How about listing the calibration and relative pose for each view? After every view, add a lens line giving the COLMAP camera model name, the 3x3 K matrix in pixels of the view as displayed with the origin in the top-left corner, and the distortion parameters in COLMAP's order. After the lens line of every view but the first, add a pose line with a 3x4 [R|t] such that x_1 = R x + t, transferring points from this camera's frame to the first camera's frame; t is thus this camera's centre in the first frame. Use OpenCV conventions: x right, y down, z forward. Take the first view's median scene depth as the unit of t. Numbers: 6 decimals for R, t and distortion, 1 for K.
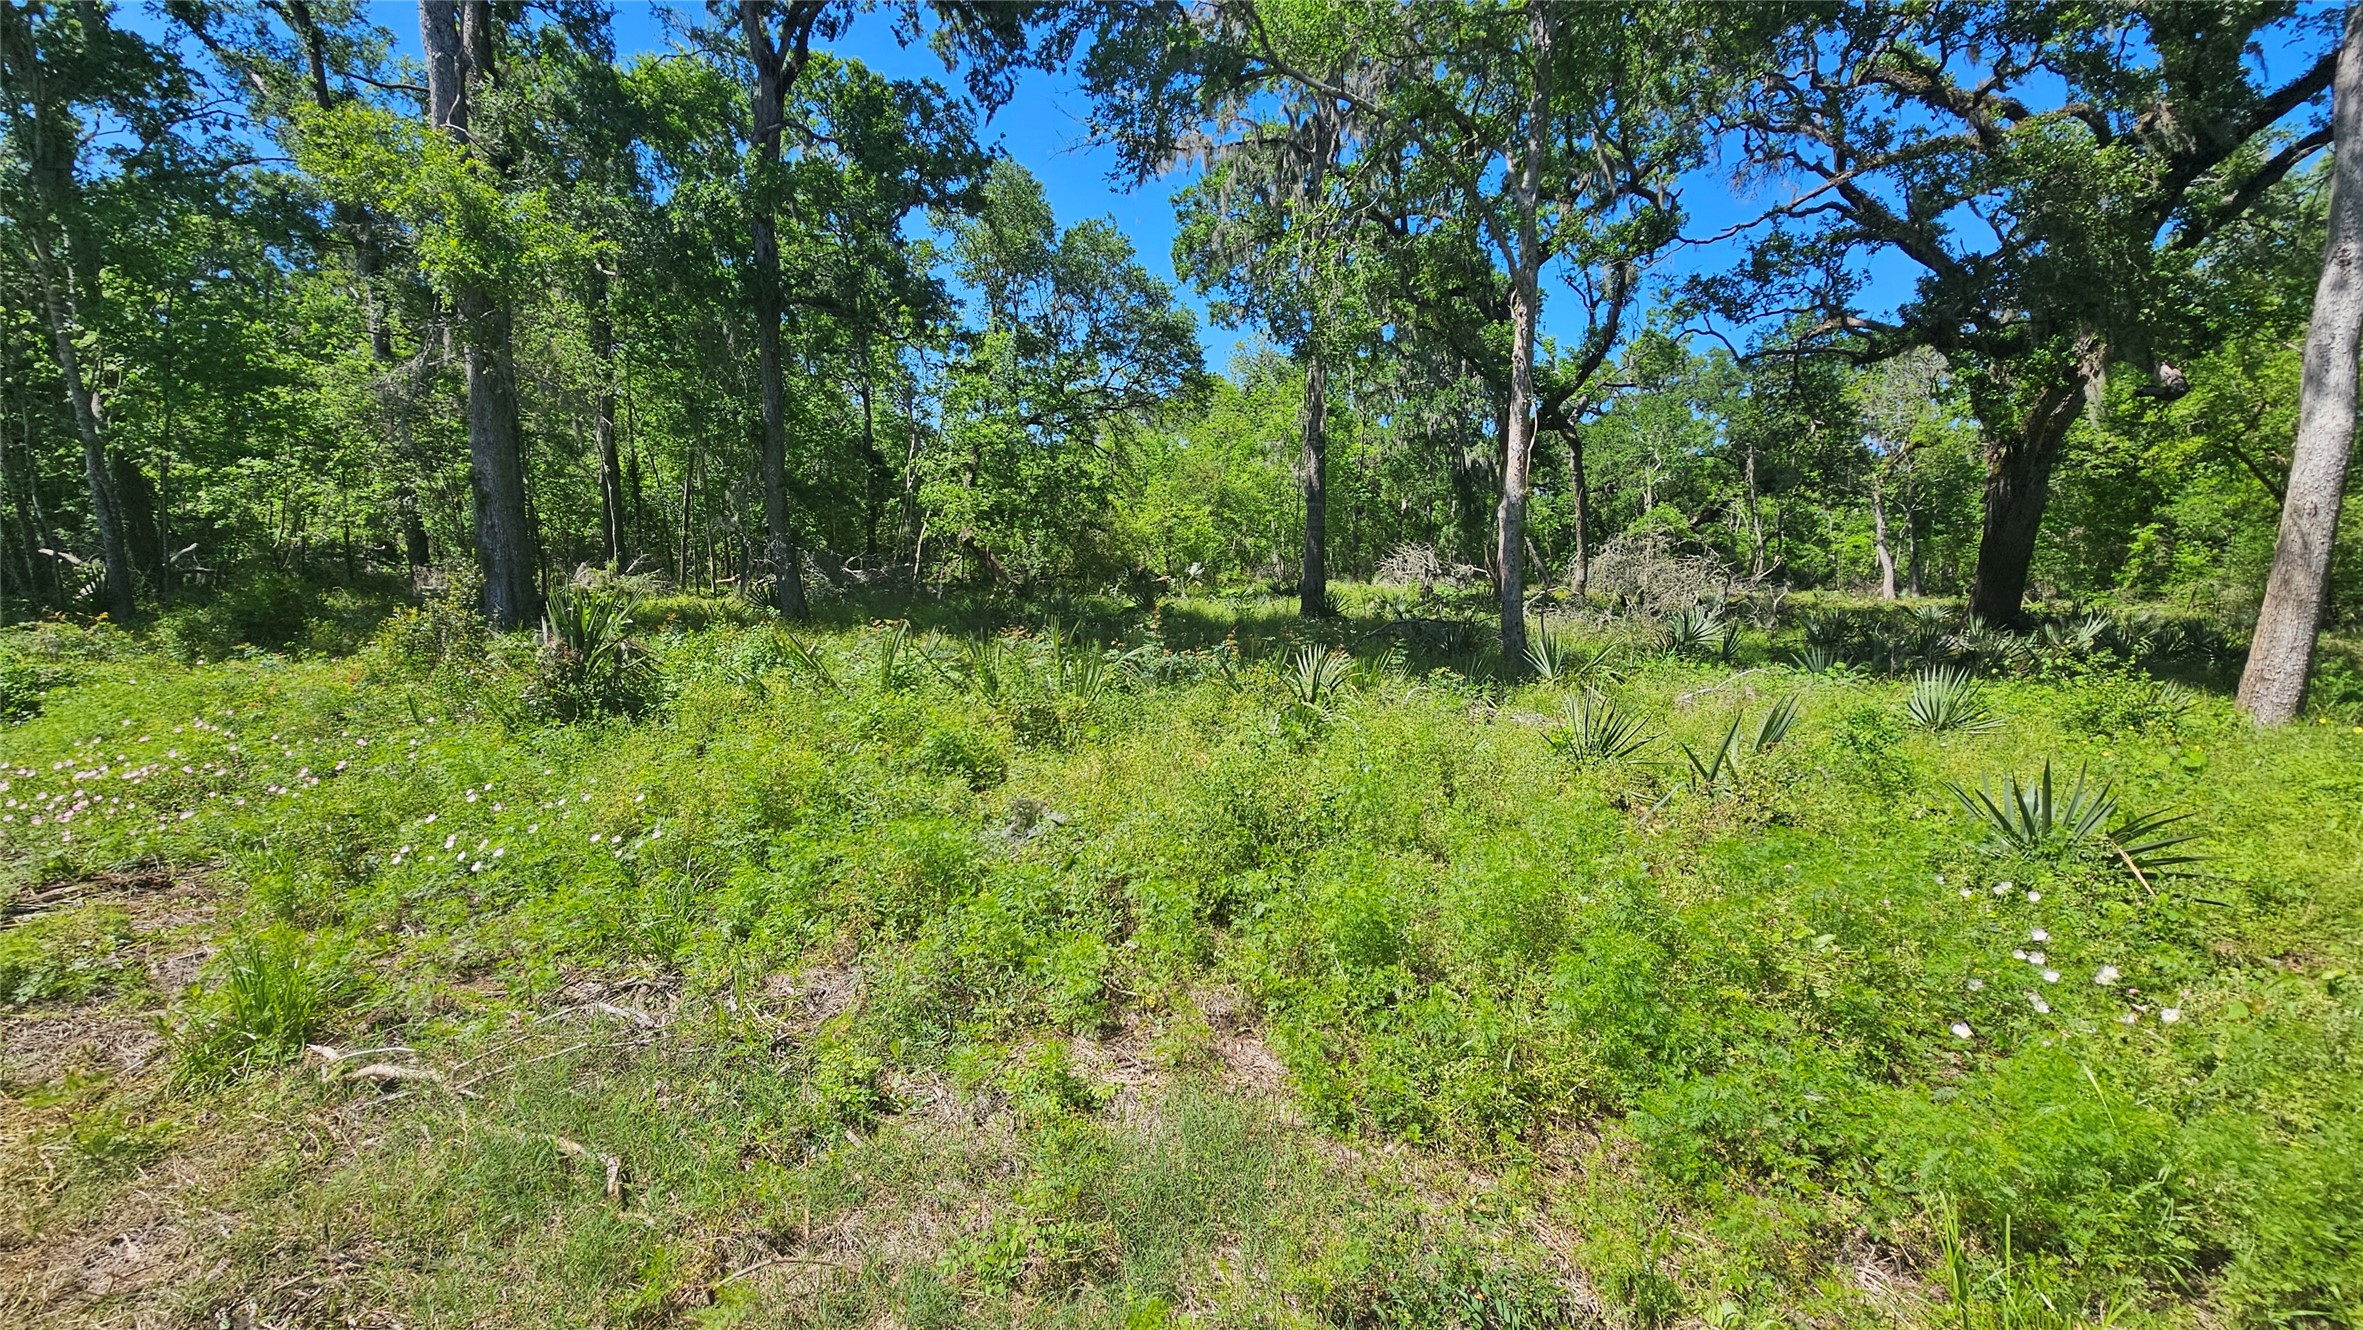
lens RADIAL K [[961.1, 0, 1180.5], [0, 961.1, 672.1], [0, 0, 1]] dist [-0.001841, -0.000277]
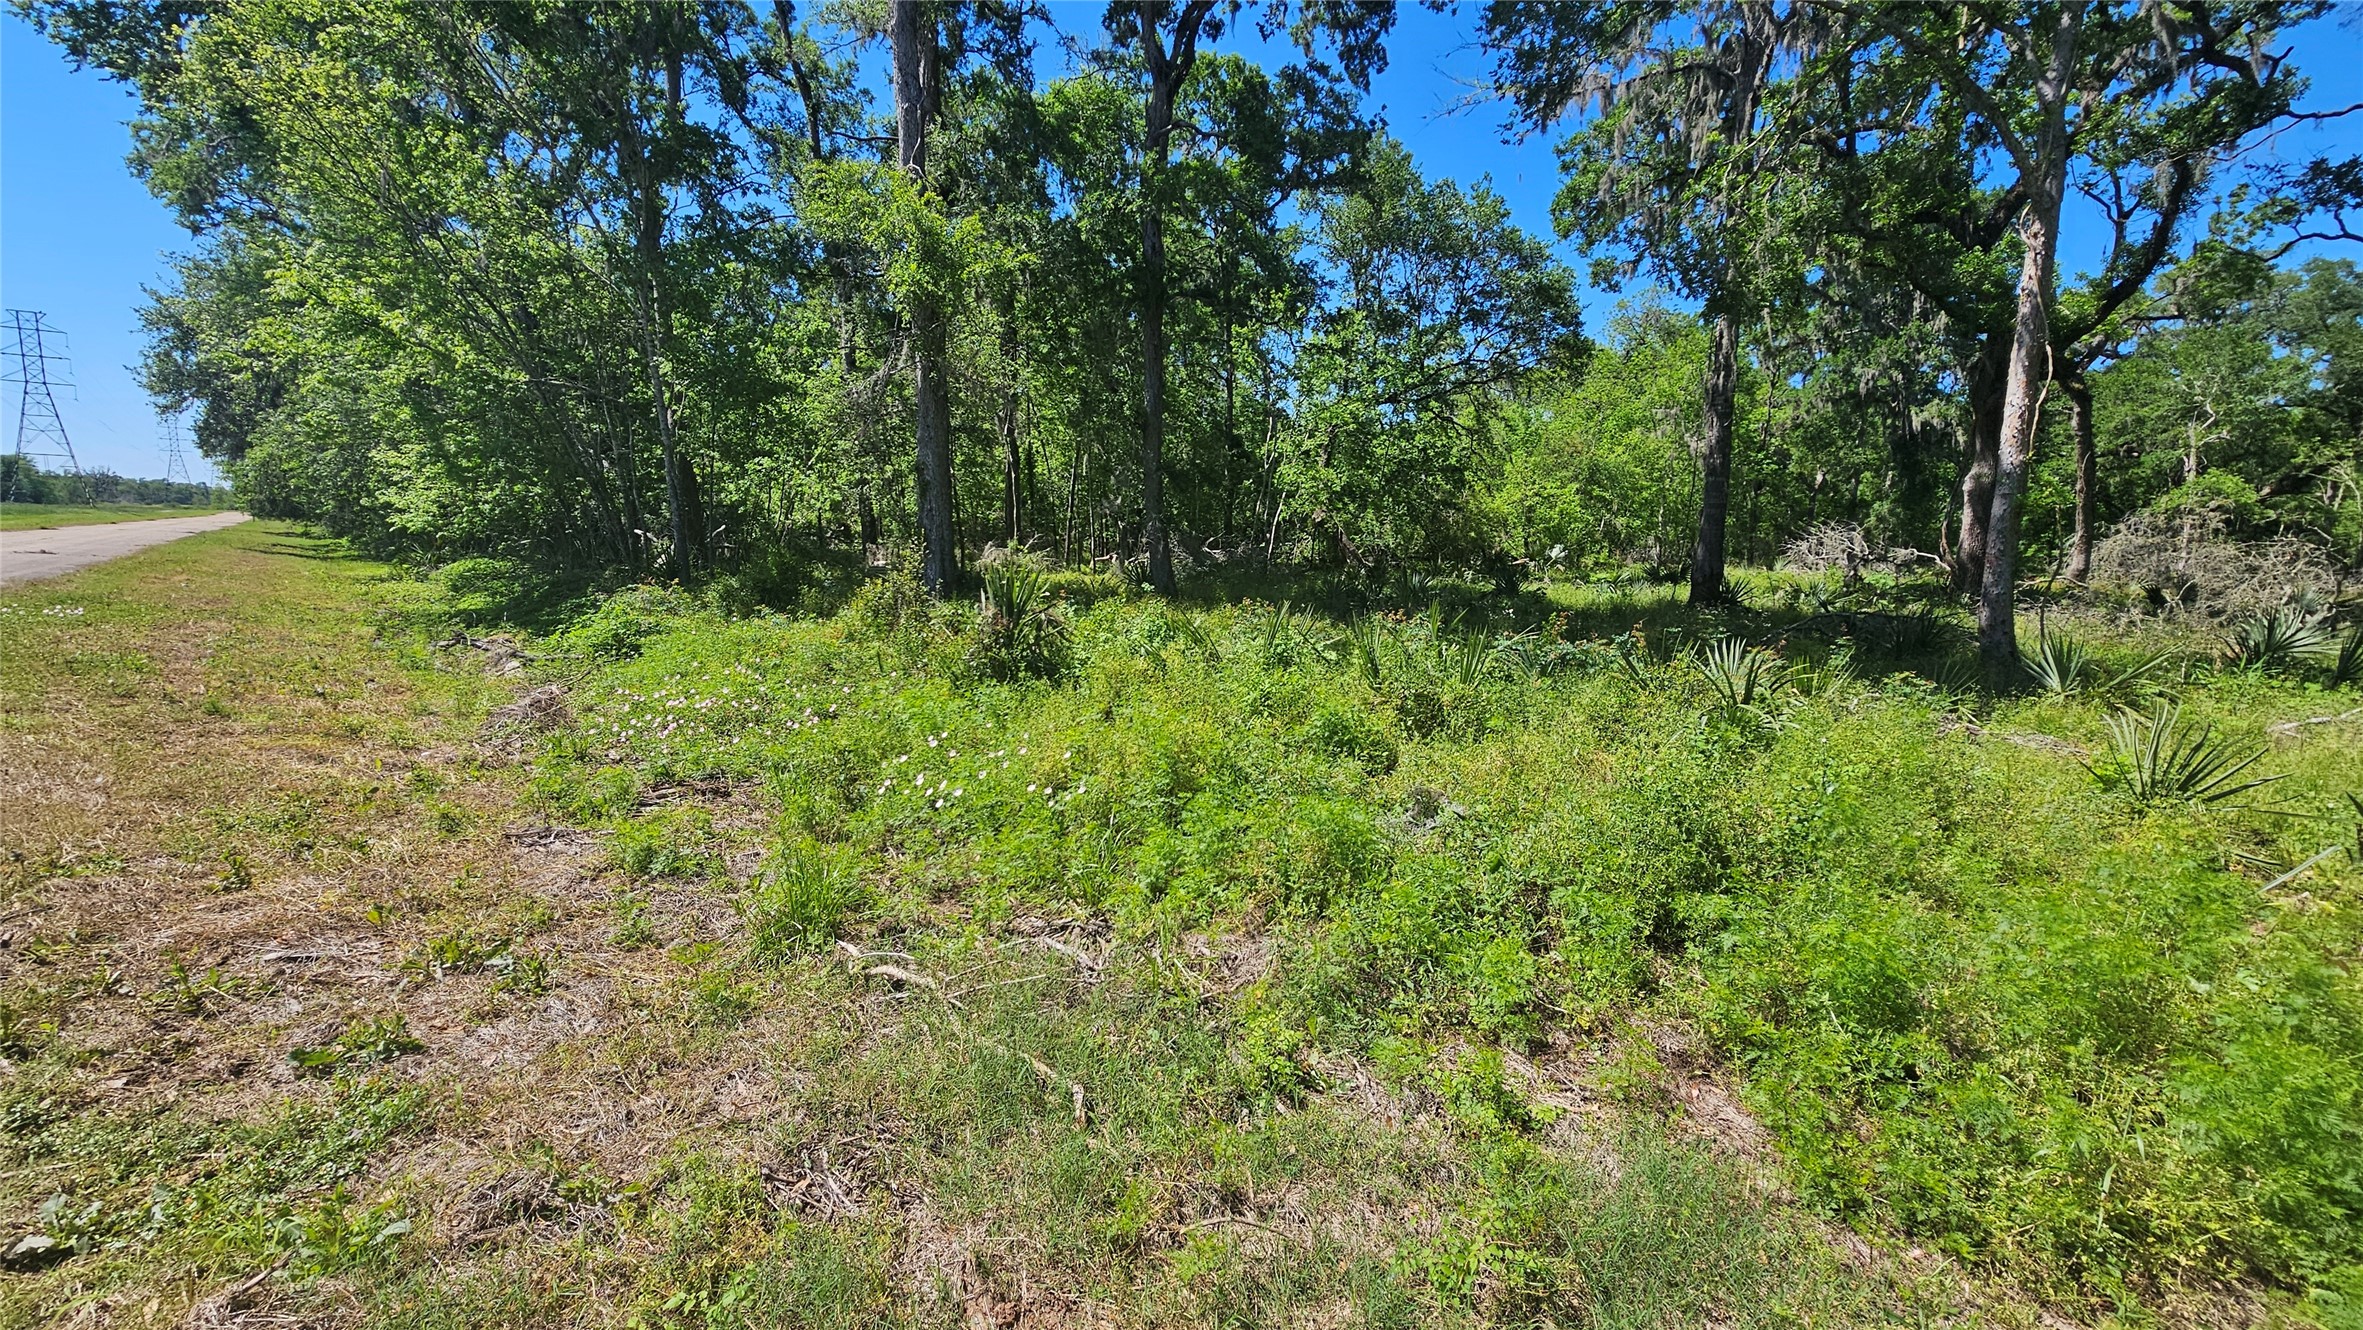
lens RADIAL K [[963.6, 0, 1178.3], [0, 963.6, 669.6], [0, 0, 1]] dist [-0.001468, -0.000088]
pose [[0.939669, 0.049148, -0.338537, -0.031104], [-0.043507, 0.998759, 0.024235, 0.000266], [0.339308, -0.008045, 0.940641, 0.002205]]
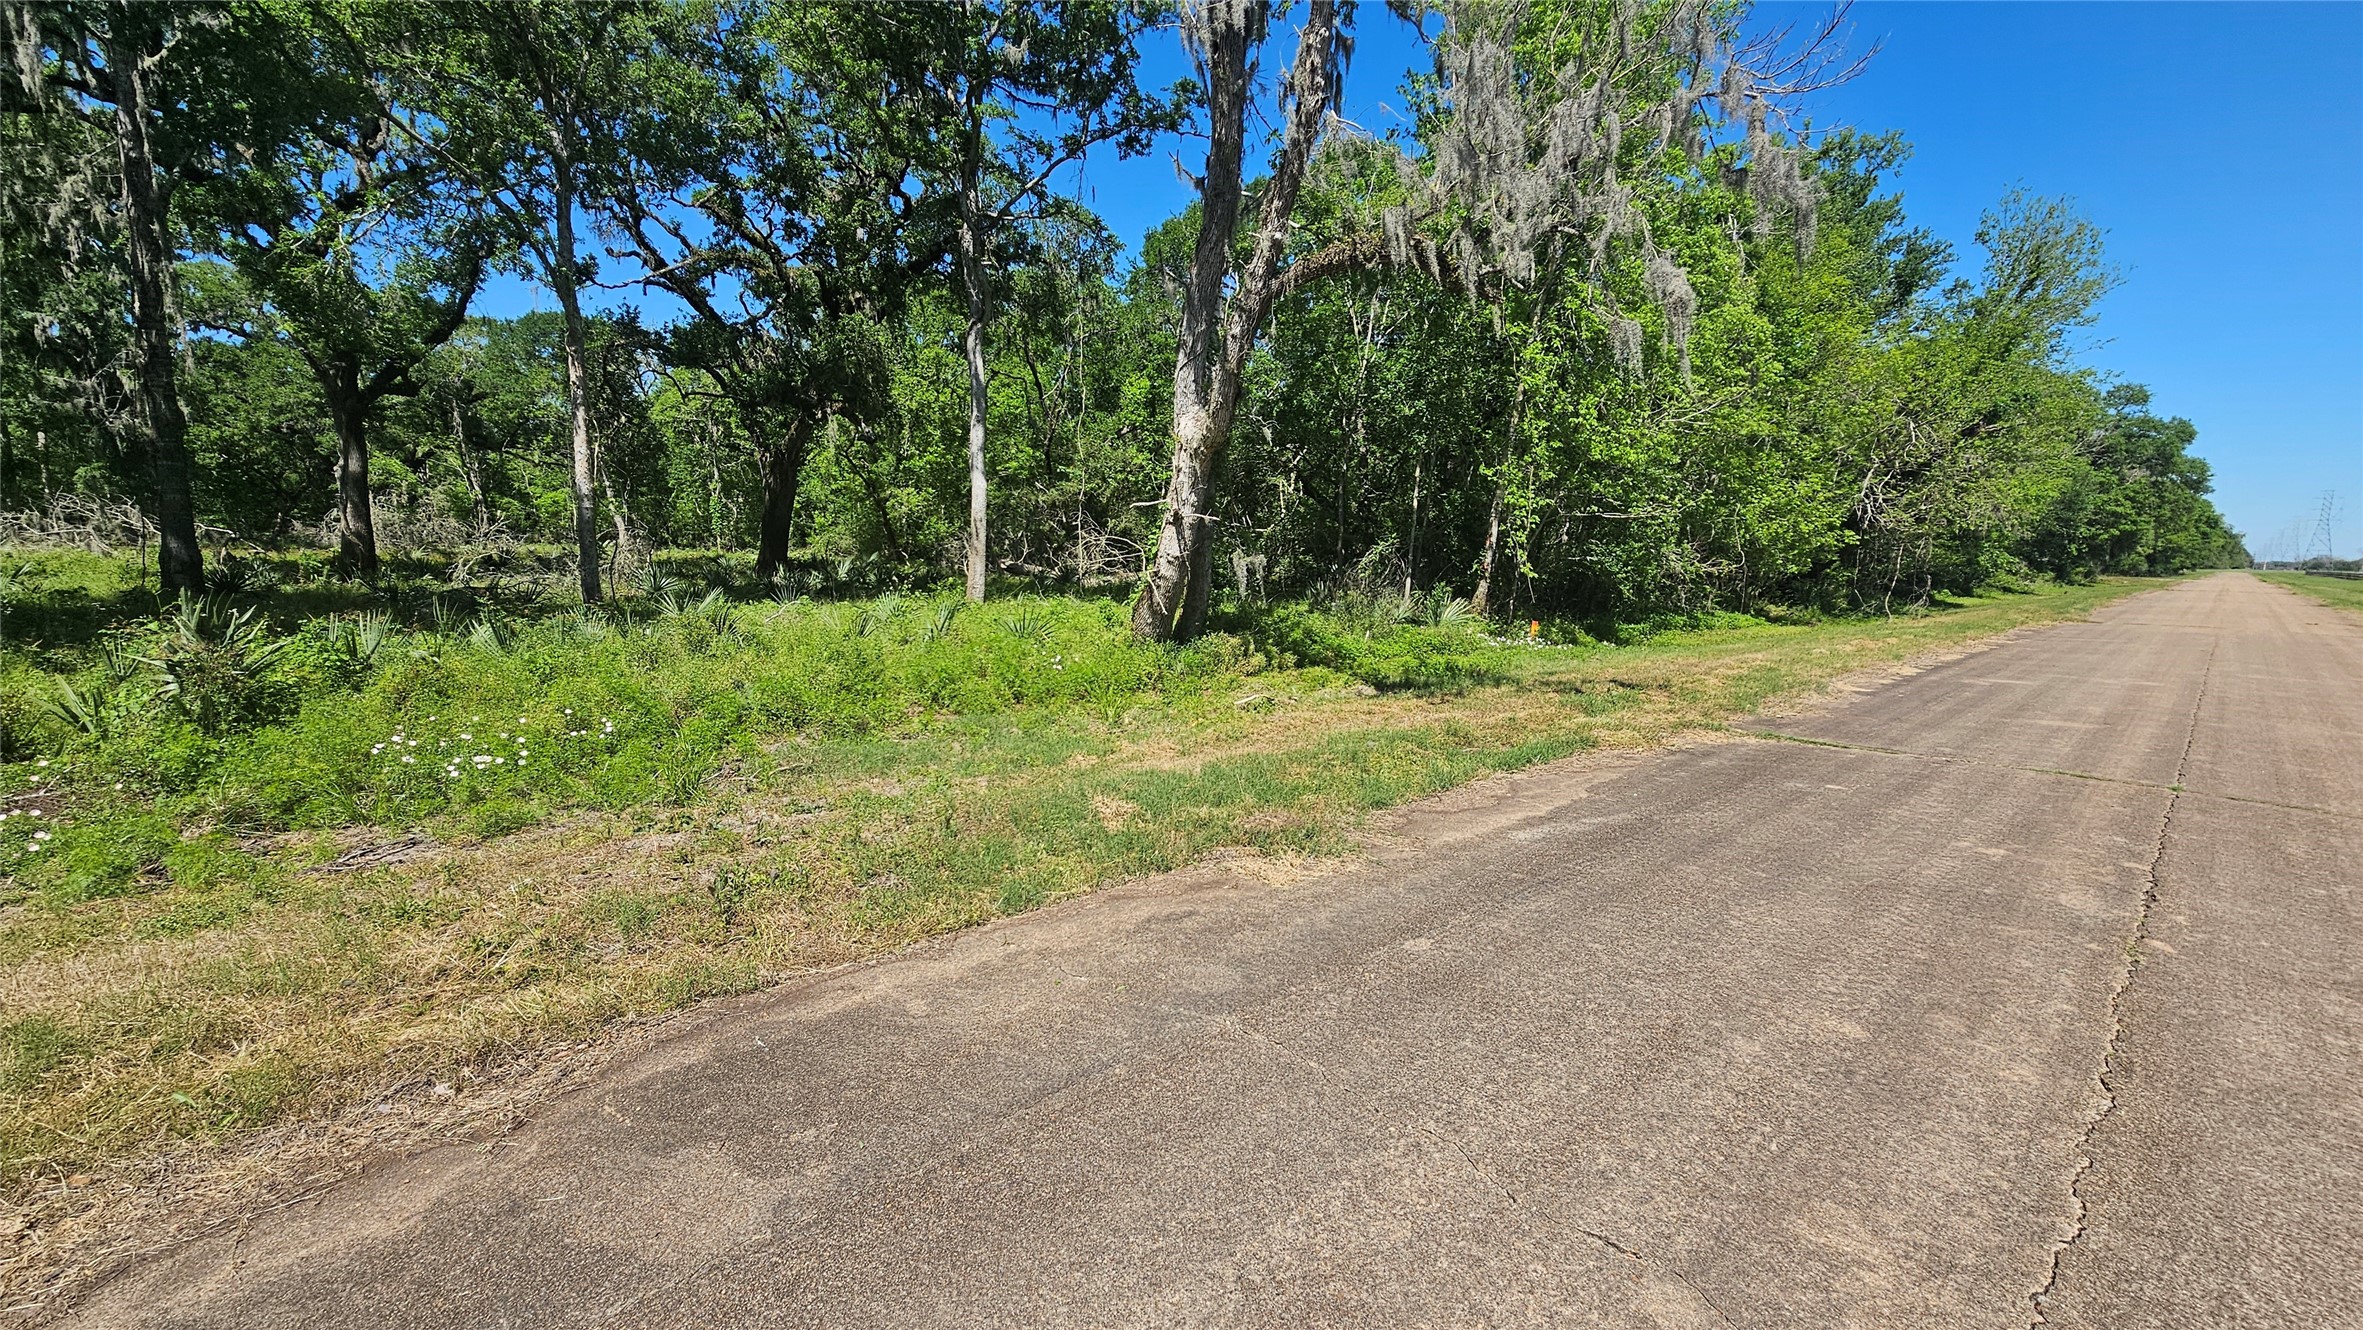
lens RADIAL K [[963.6, 0, 1178.3], [0, 963.6, 669.6], [0, 0, 1]] dist [-0.001468, -0.000088]
pose [[0.340585, -0.140708, 0.929625, -0.748438], [0.094146, 0.988873, 0.115184, -0.015413], [-0.935488, 0.048291, 0.350042, -0.251697]]
